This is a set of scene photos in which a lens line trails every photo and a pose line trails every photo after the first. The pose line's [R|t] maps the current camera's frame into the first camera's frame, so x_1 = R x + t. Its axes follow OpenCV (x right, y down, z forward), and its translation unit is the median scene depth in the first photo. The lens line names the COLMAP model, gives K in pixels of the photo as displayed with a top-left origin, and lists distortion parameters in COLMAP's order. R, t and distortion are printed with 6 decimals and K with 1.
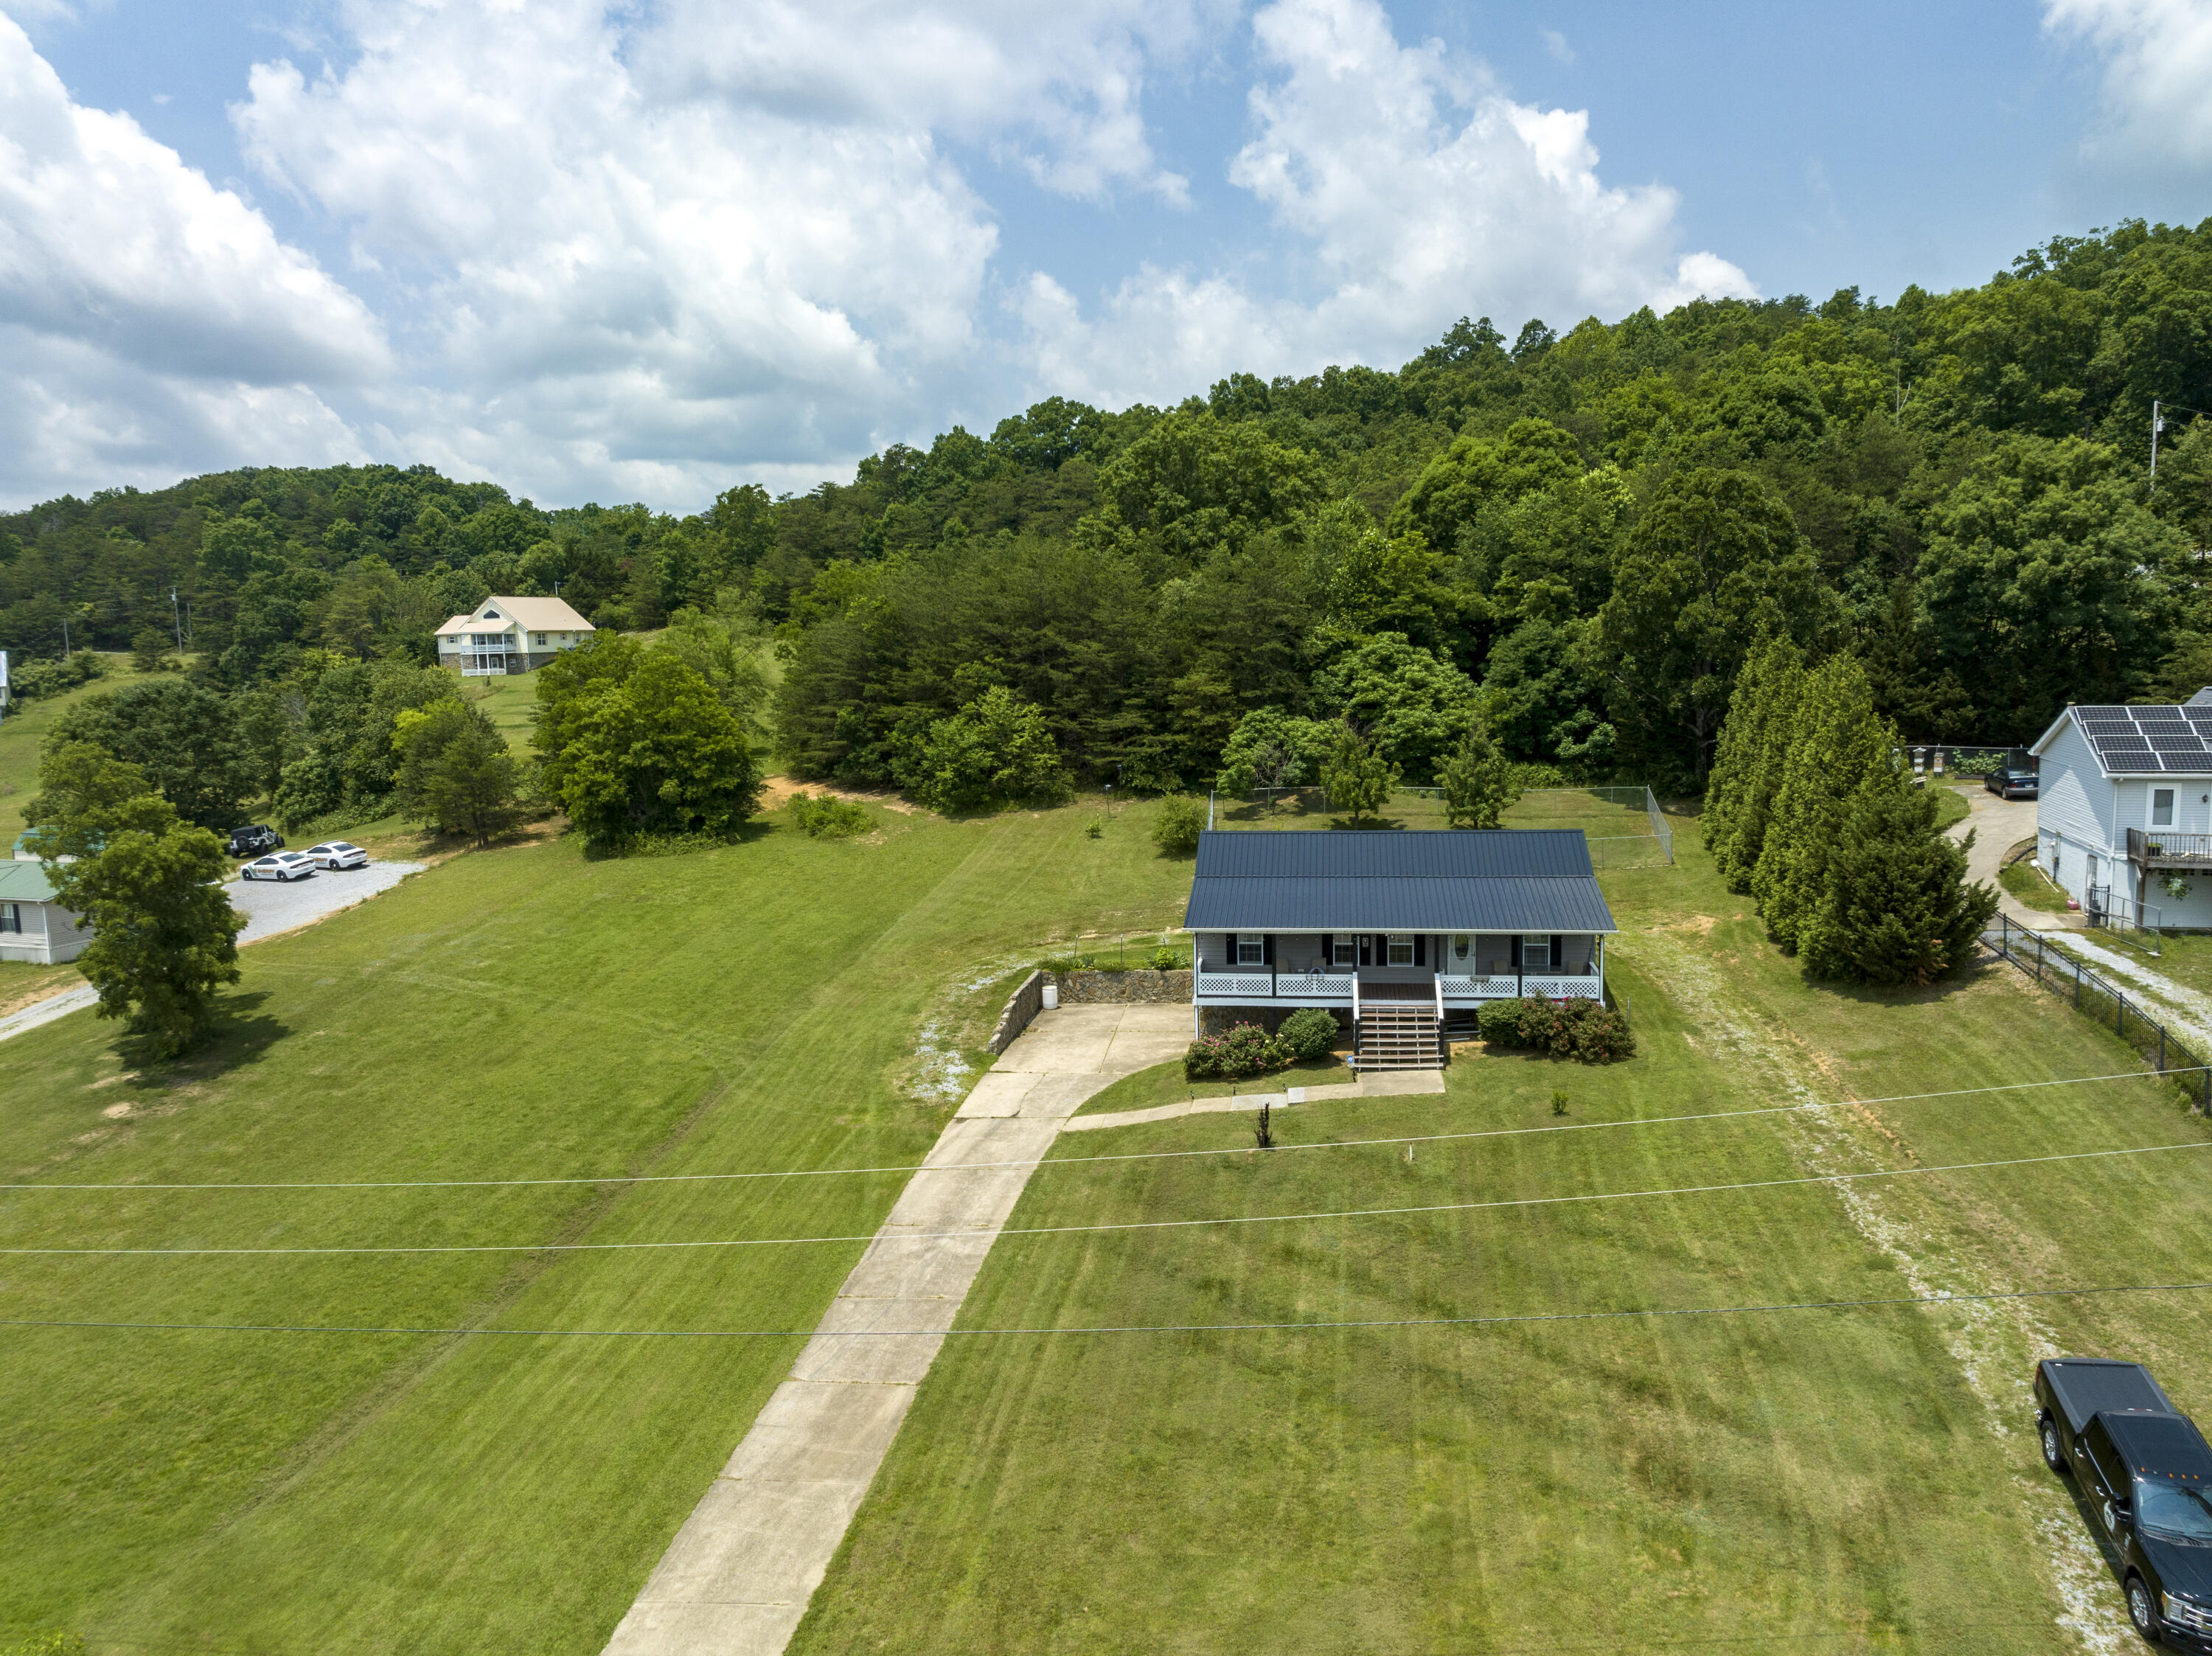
lens RADIAL K [[1566.5, 0, 1118.7], [0, 1566.5, 821.6], [0, 0, 1]] dist [-0.040083, 0.002294]
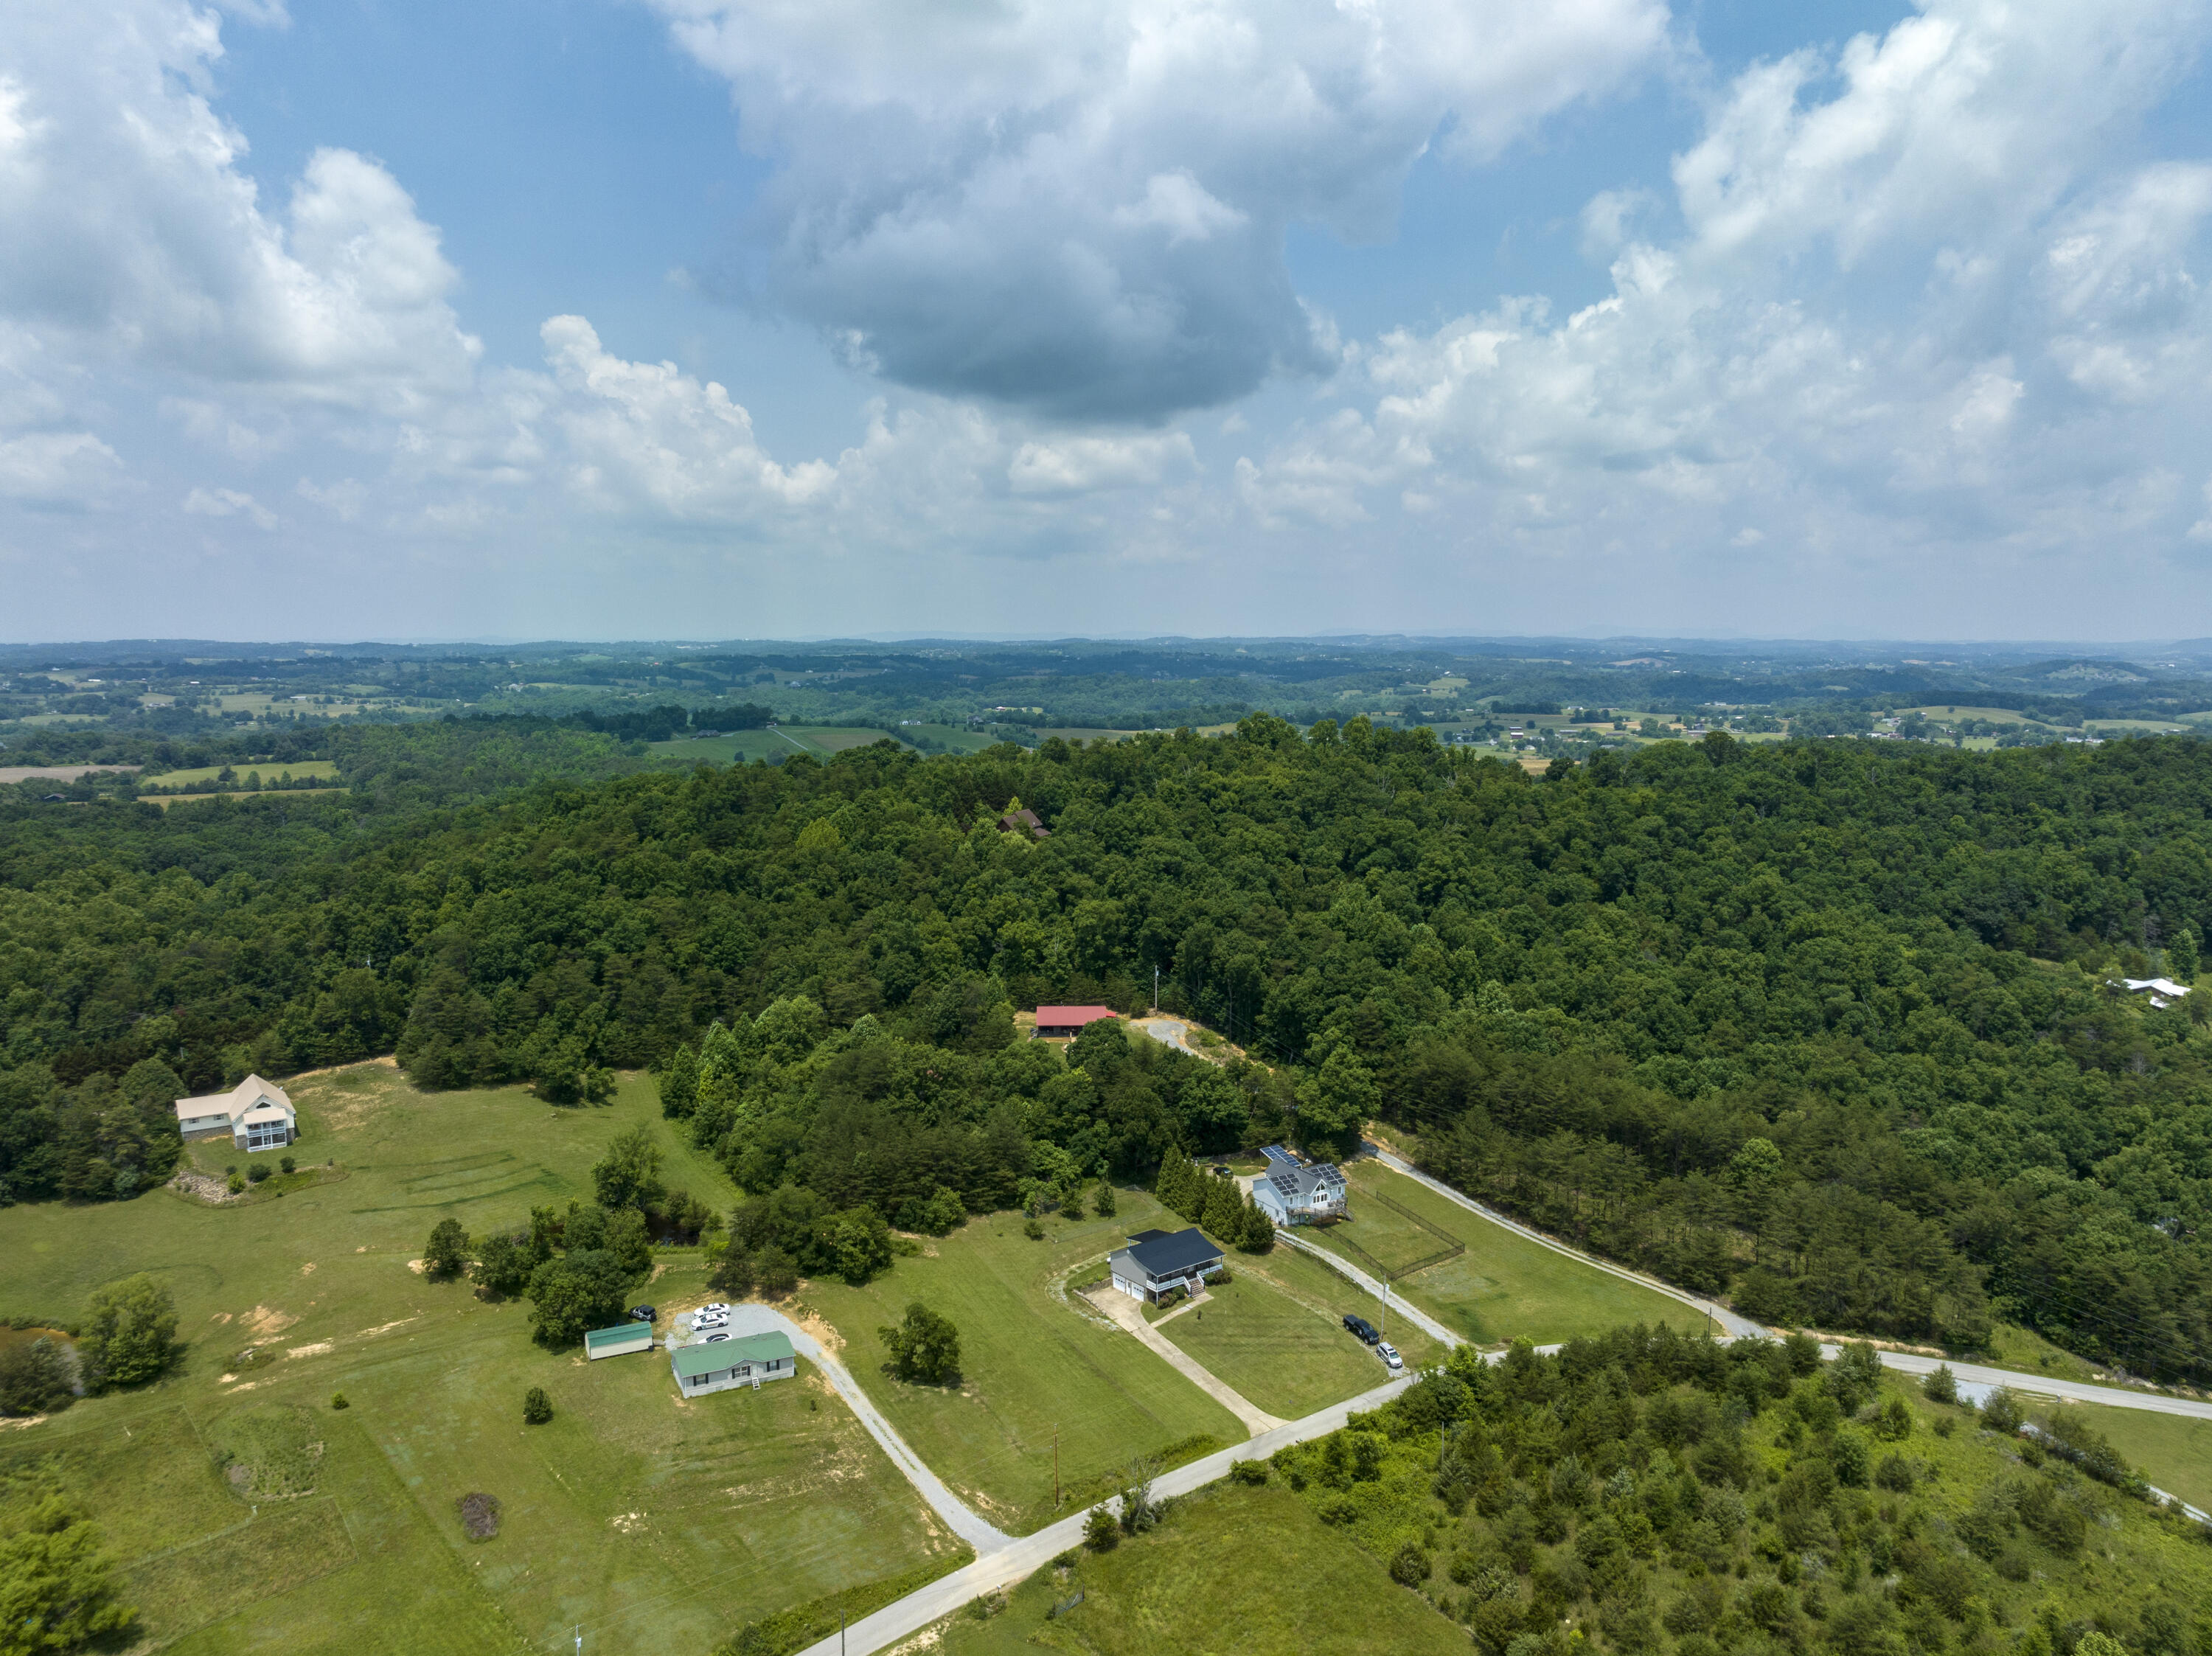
lens RADIAL K [[1616.3, 0, 1116.0], [0, 1616.3, 826.1], [0, 0, 1]] dist [-0.038021, -0.002588]
pose [[0.683016, -0.059029, 0.728014, -2.074741], [0.067915, 0.997543, 0.017166, -0.815325], [-0.727239, 0.037719, 0.685347, -1.331937]]
